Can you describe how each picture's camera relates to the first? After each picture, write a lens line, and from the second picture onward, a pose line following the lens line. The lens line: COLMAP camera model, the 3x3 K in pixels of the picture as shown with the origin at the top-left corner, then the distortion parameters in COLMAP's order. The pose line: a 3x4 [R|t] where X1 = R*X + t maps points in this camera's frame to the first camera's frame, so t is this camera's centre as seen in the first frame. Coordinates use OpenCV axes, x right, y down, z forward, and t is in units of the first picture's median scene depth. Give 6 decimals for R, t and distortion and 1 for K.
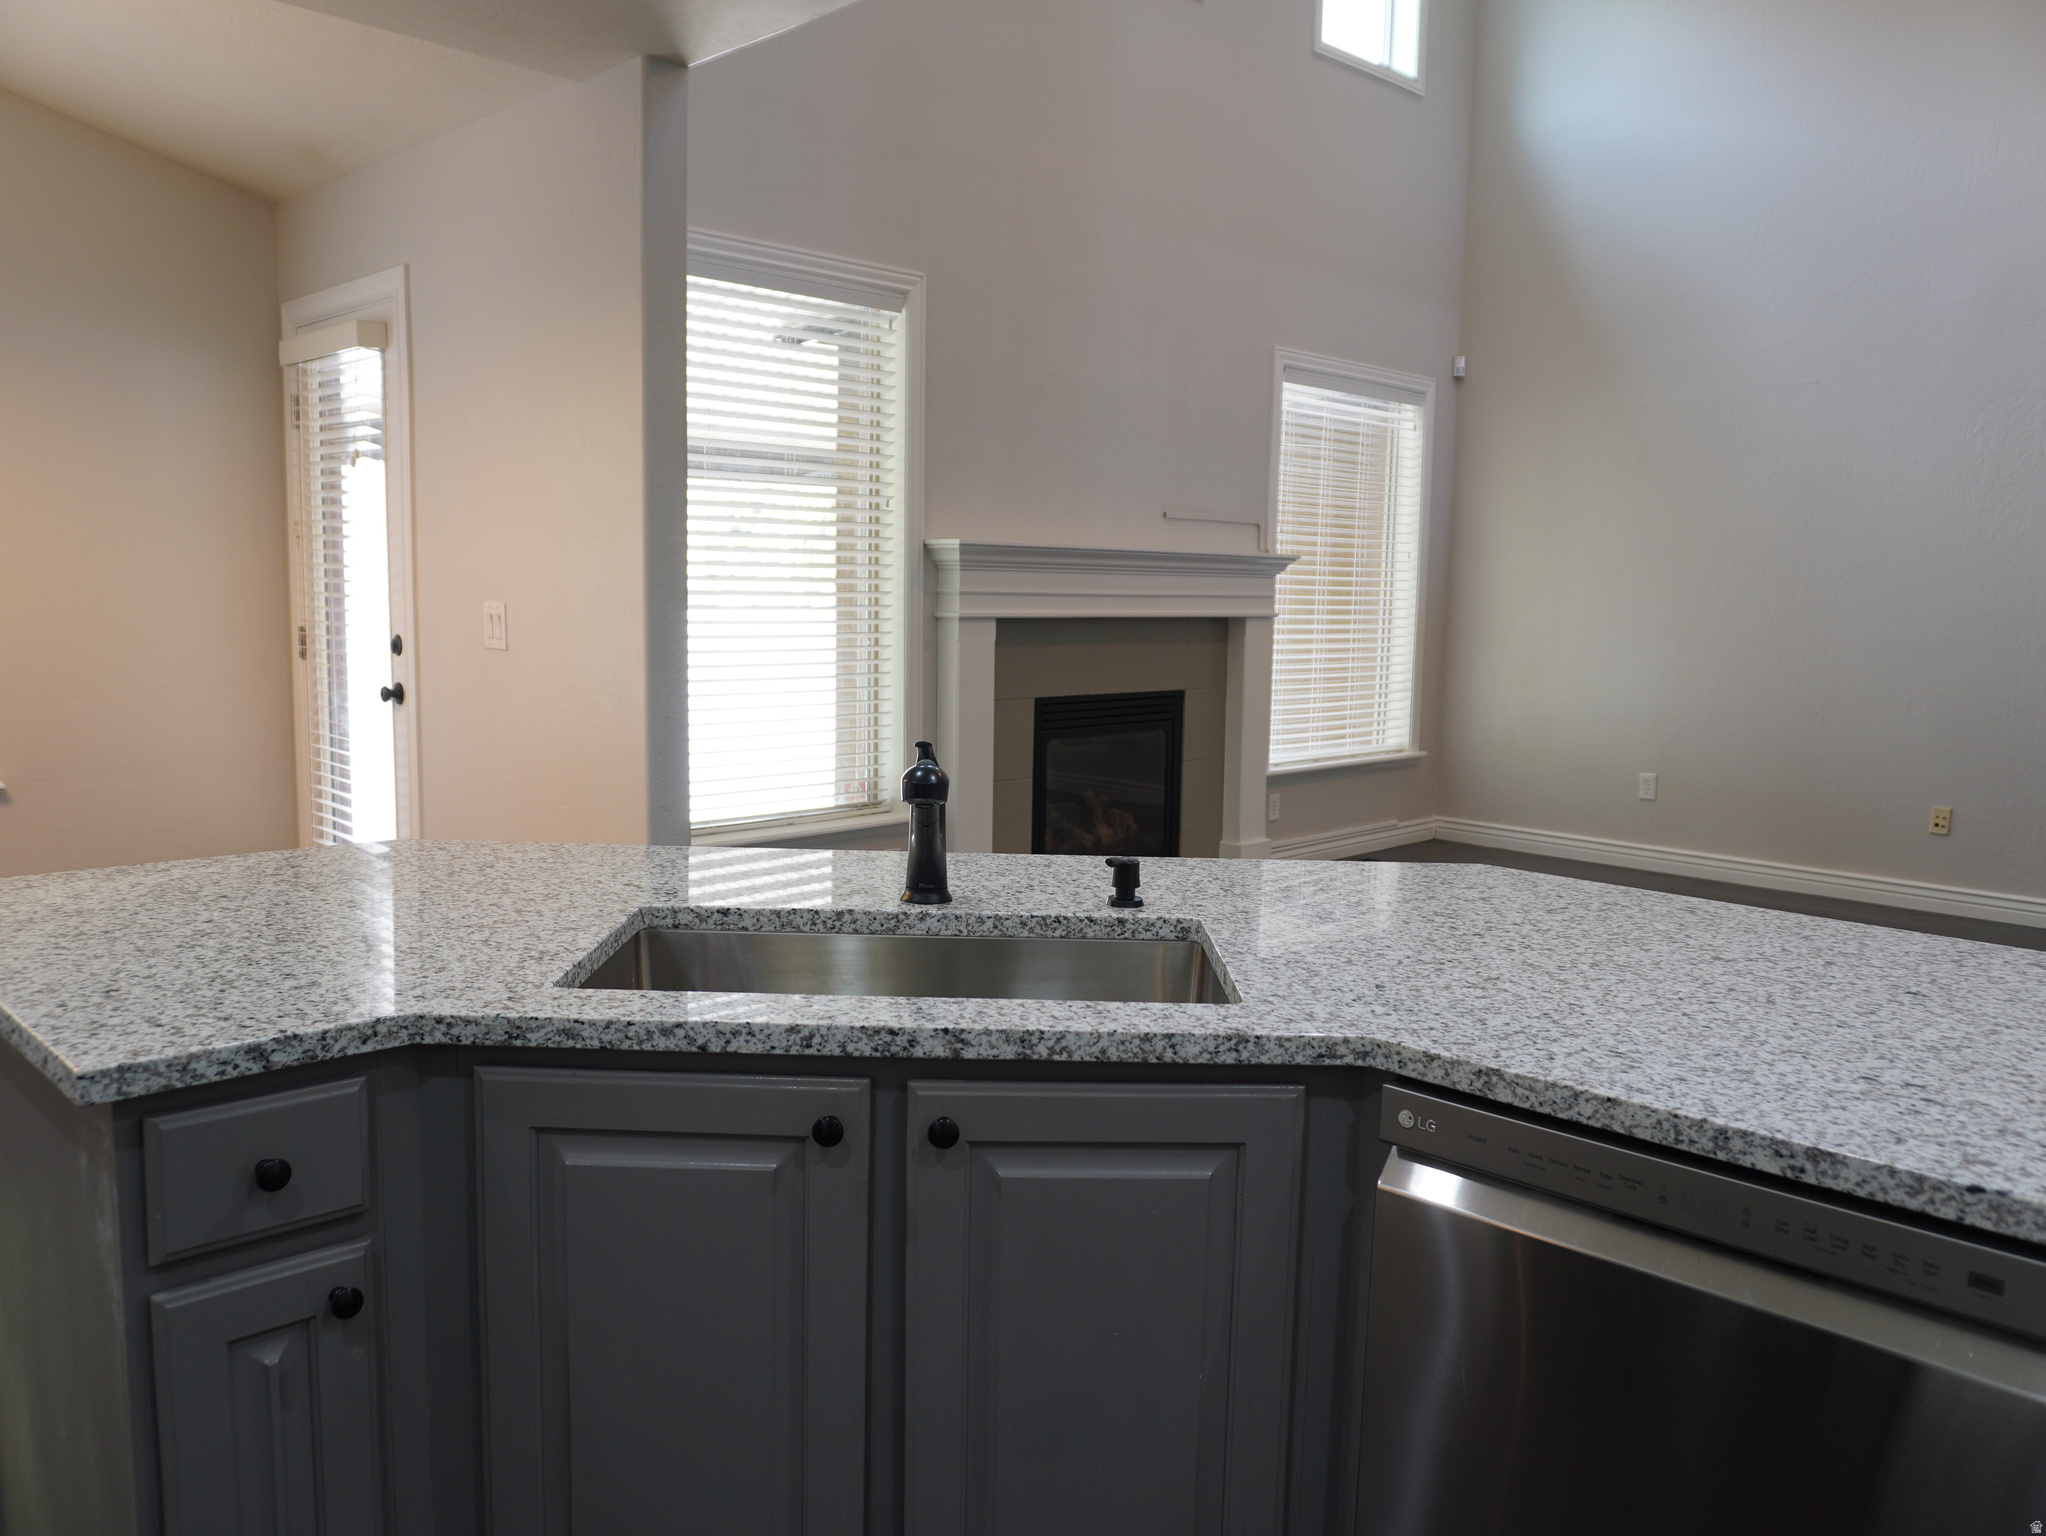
lens RADIAL K [[1536.7, 0, 1011.3], [0, 1536.7, 750.3], [0, 0, 1]] dist [-0.062652, 0.046427]
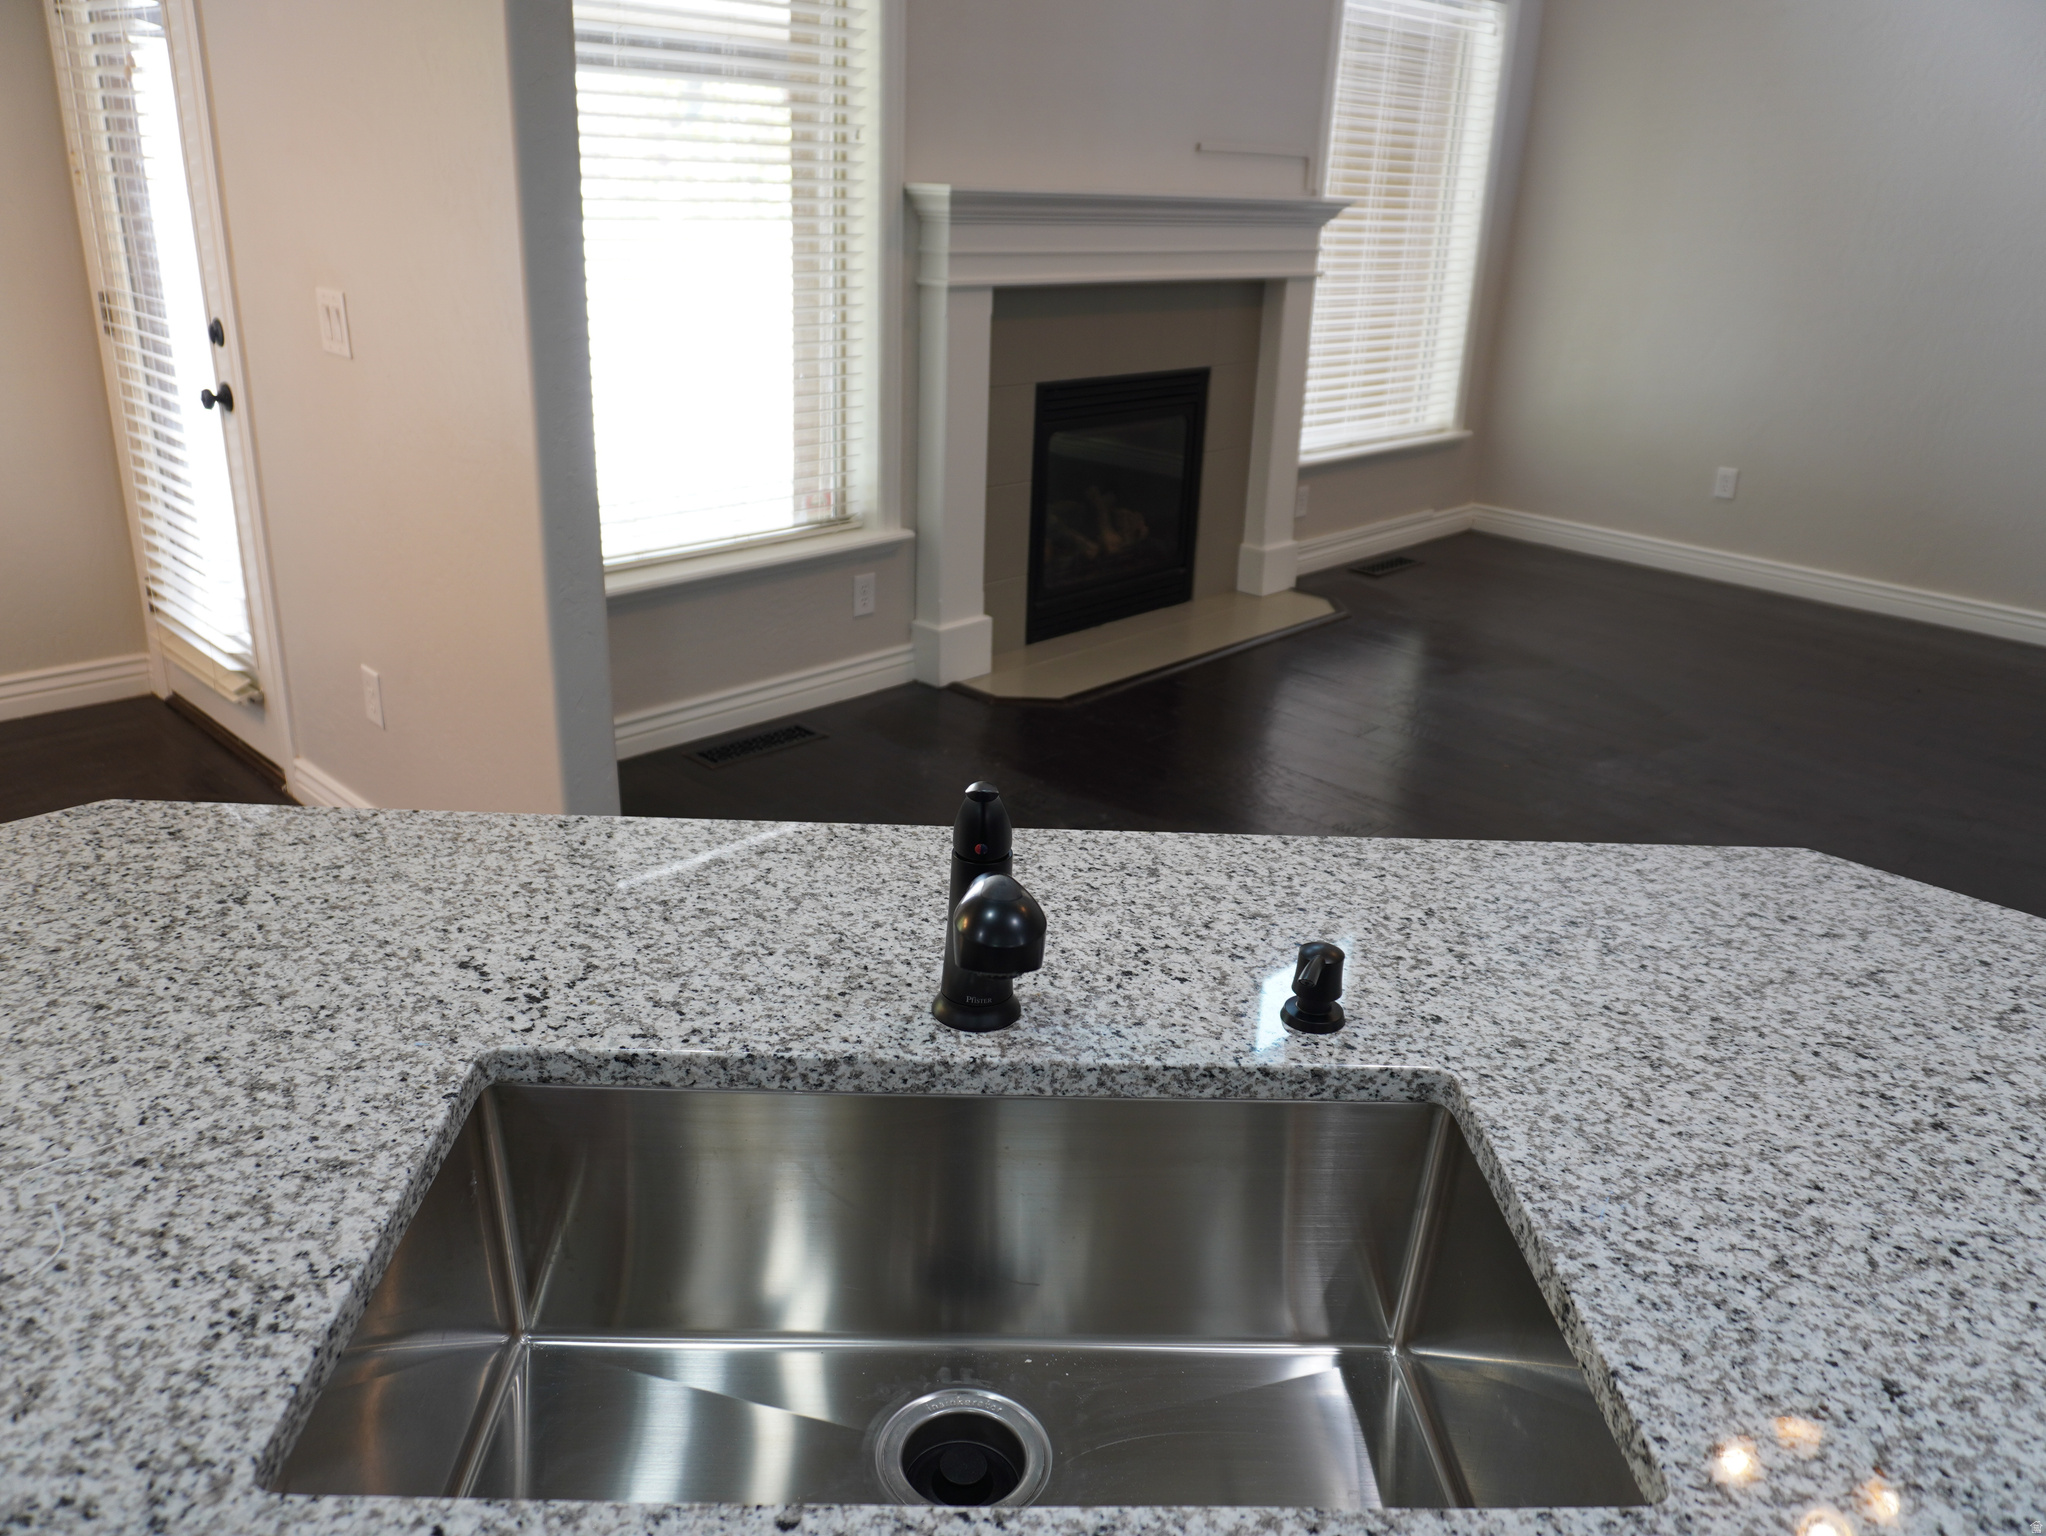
lens RADIAL K [[1536.7, 0, 1011.3], [0, 1536.7, 750.3], [0, 0, 1]] dist [-0.062652, 0.046427]
pose [[0.999476, 0.009979, 0.030800, -0.023363], [-0.017449, 0.967360, 0.252805, -0.055937], [-0.027271, -0.253210, 0.967027, 0.175351]]
